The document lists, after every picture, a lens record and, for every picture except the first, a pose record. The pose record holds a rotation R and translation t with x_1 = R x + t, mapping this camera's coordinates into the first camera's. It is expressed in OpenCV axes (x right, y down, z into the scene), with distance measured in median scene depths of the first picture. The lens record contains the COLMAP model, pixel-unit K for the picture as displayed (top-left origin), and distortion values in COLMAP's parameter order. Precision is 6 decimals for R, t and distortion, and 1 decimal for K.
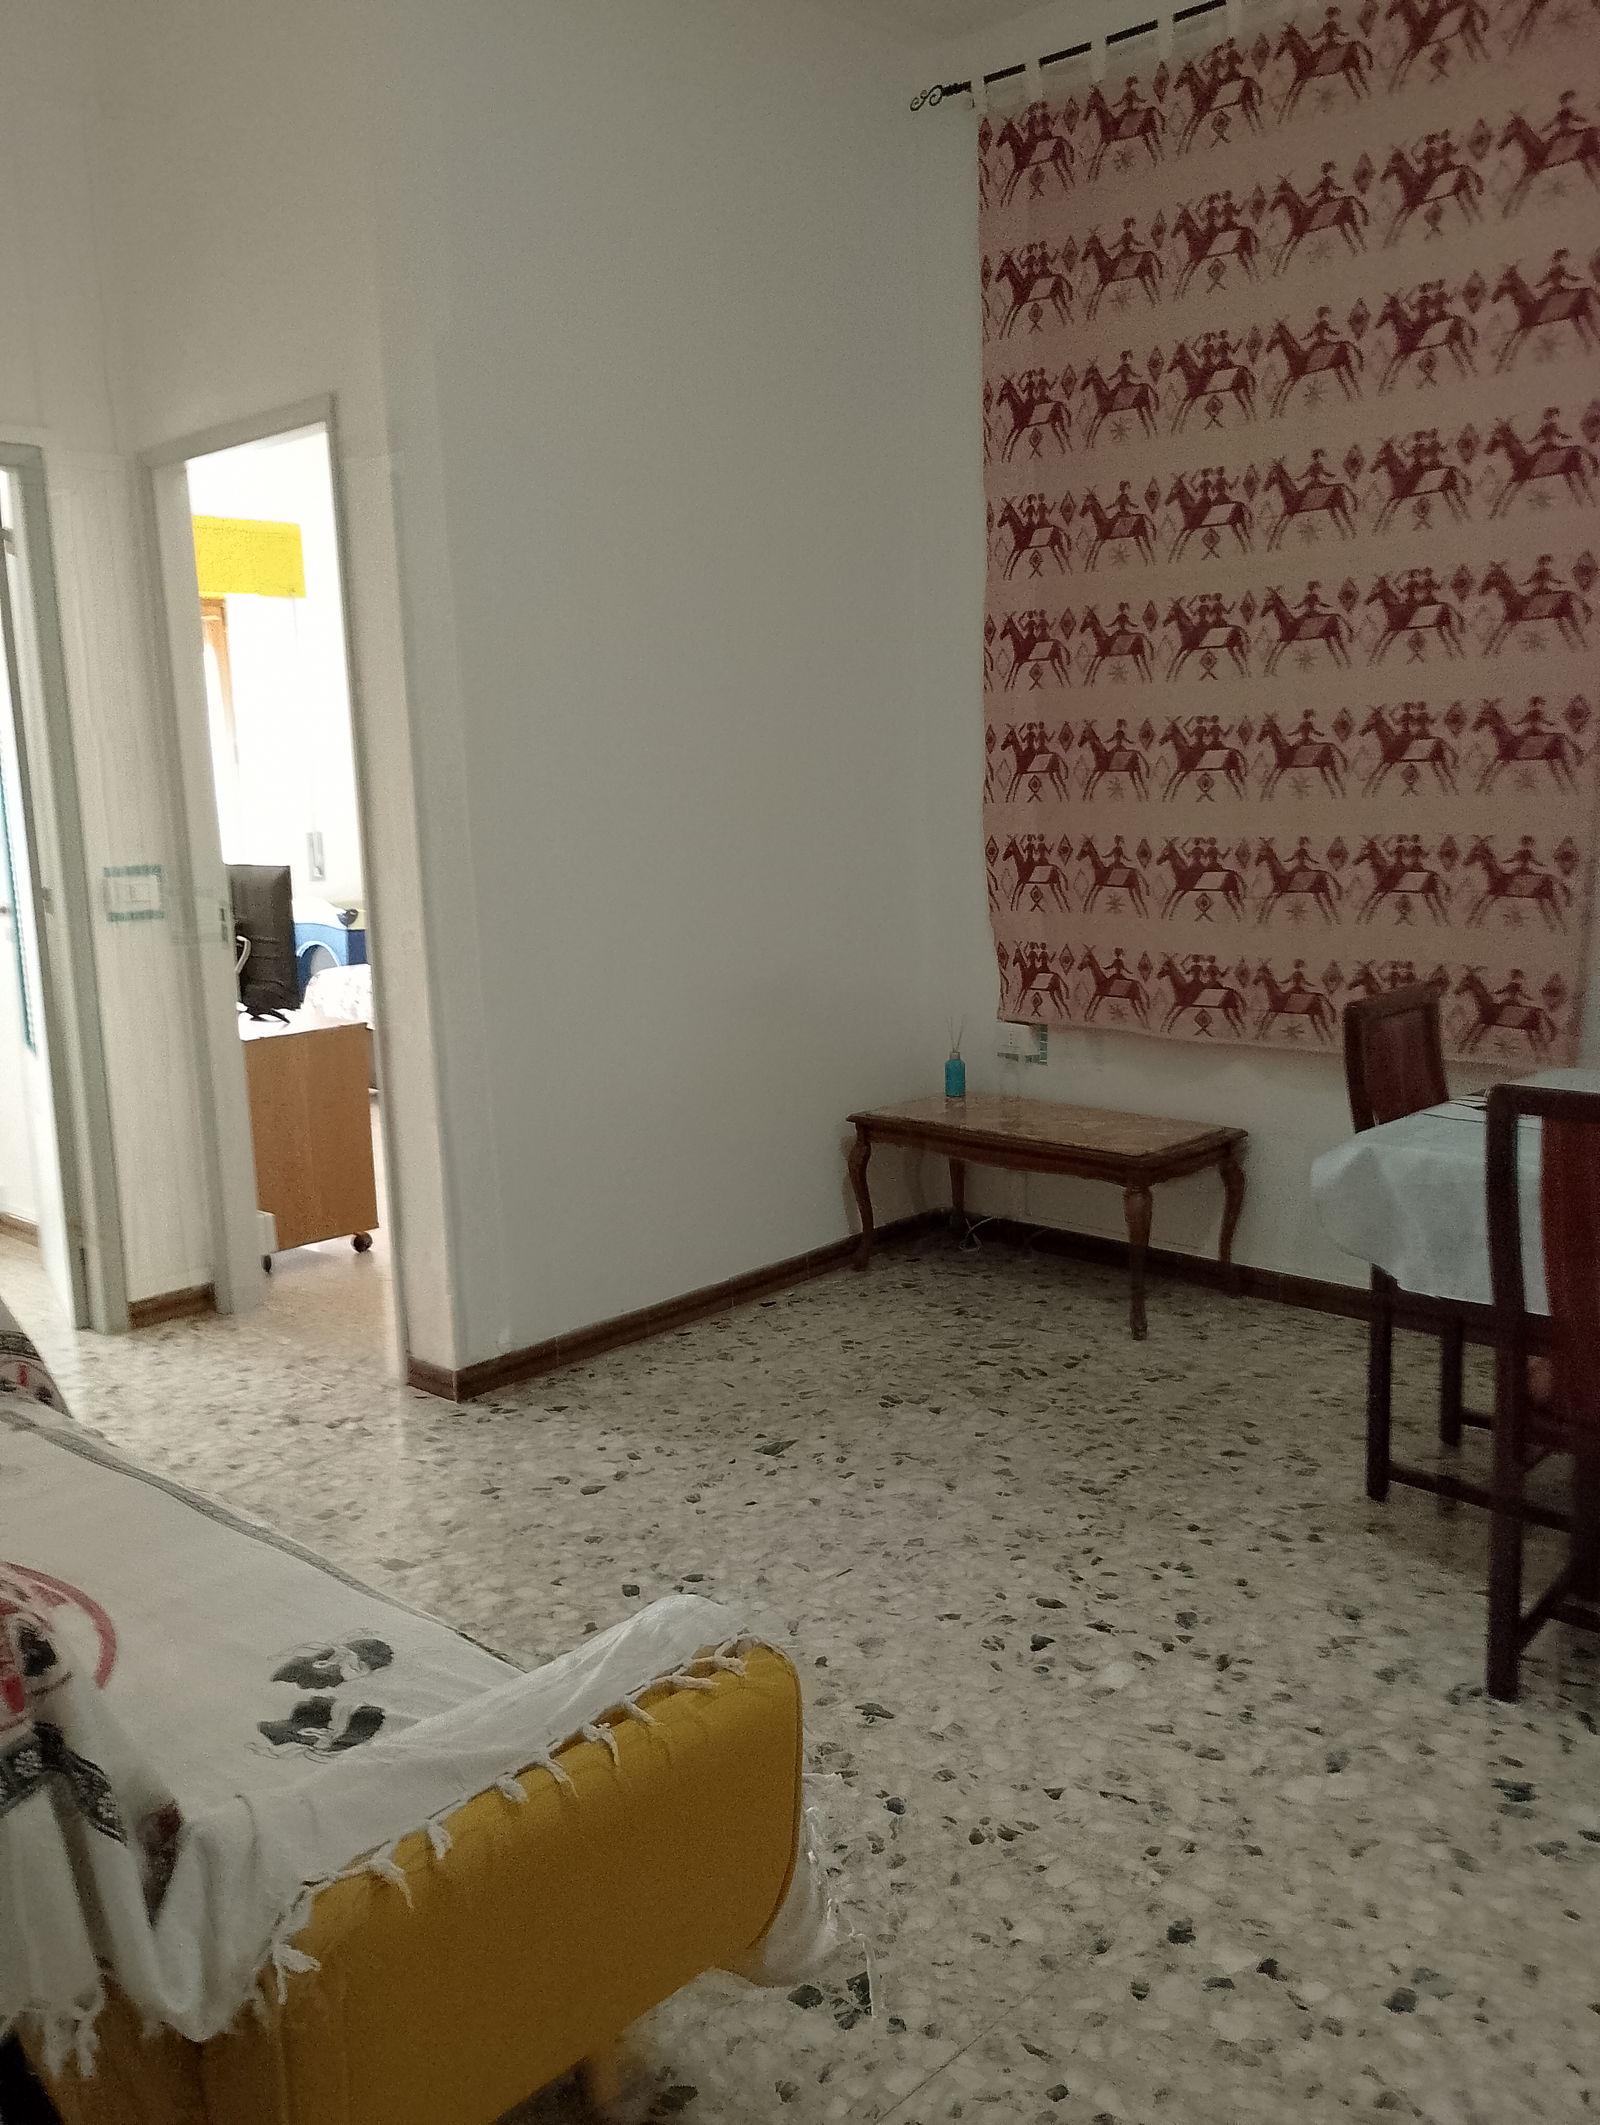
lens RADIAL K [[1775.7, 0, 797.2], [0, 1775.7, 1056.1], [0, 0, 1]] dist [0.036292, -0.056157]
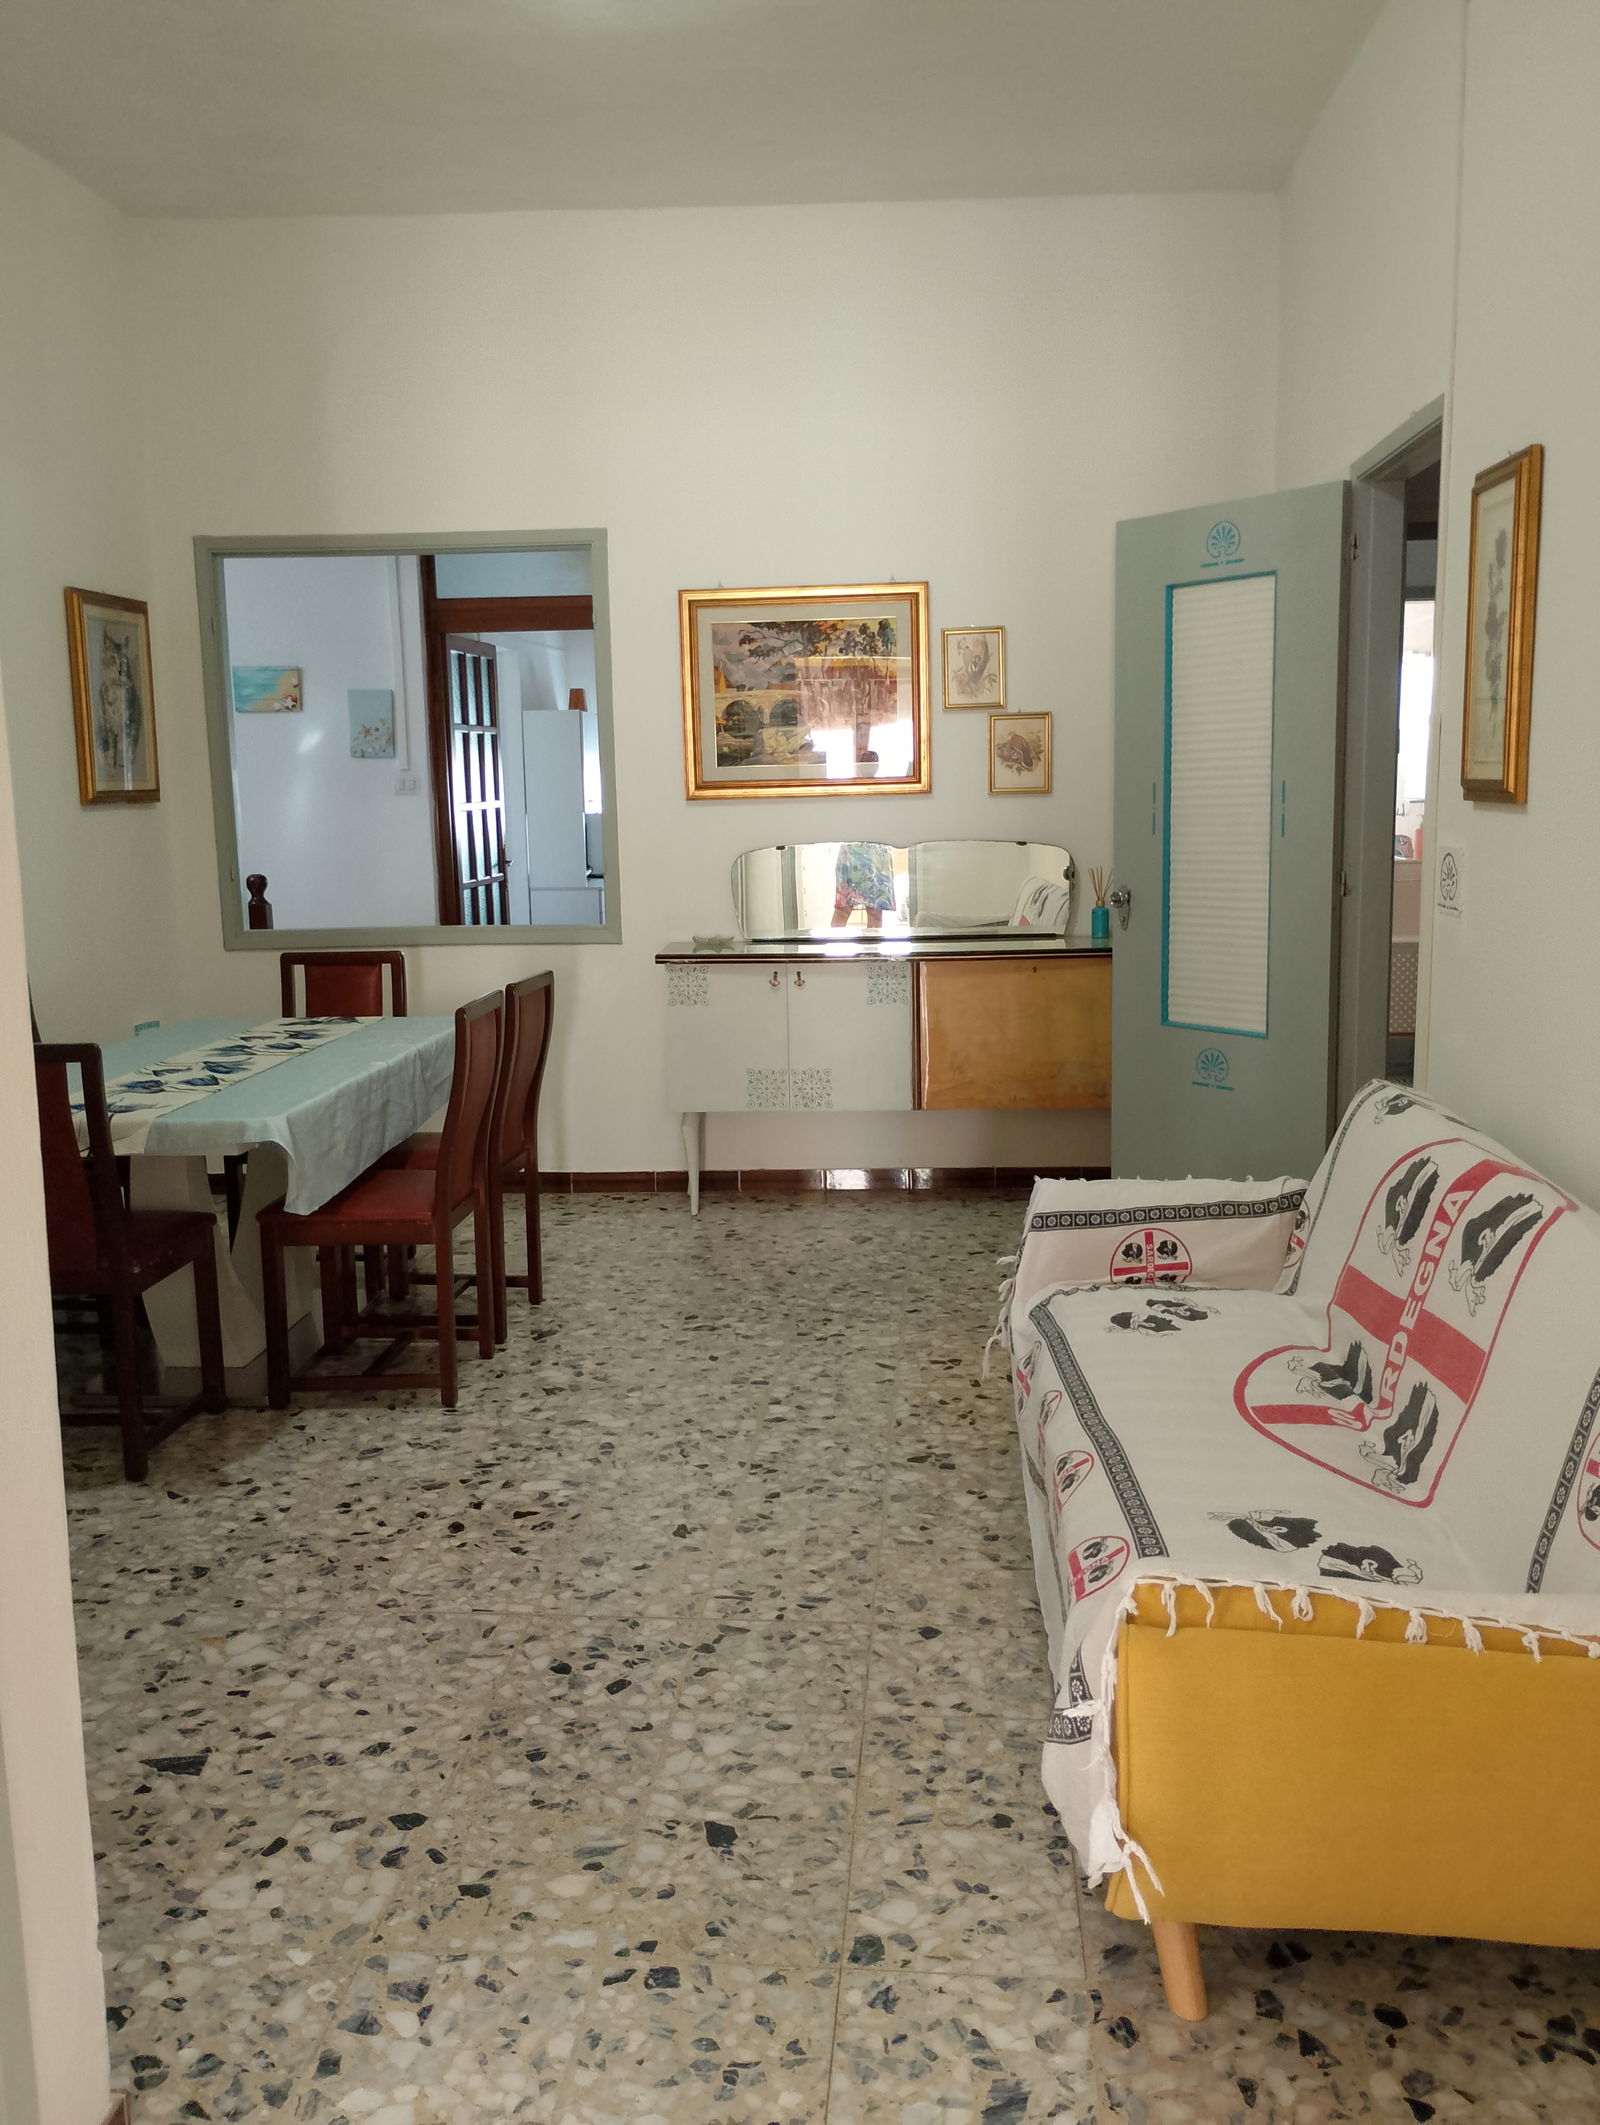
lens RADIAL K [[1775.7, 0, 796.6], [0, 1775.7, 1063.3], [0, 0, 1]] dist [0.036292, -0.056157]
pose [[-0.638890, -0.075164, 0.765617, -0.838740], [0.168813, 0.957261, 0.234849, -0.210876], [-0.750548, 0.279288, -0.598896, 1.399395]]
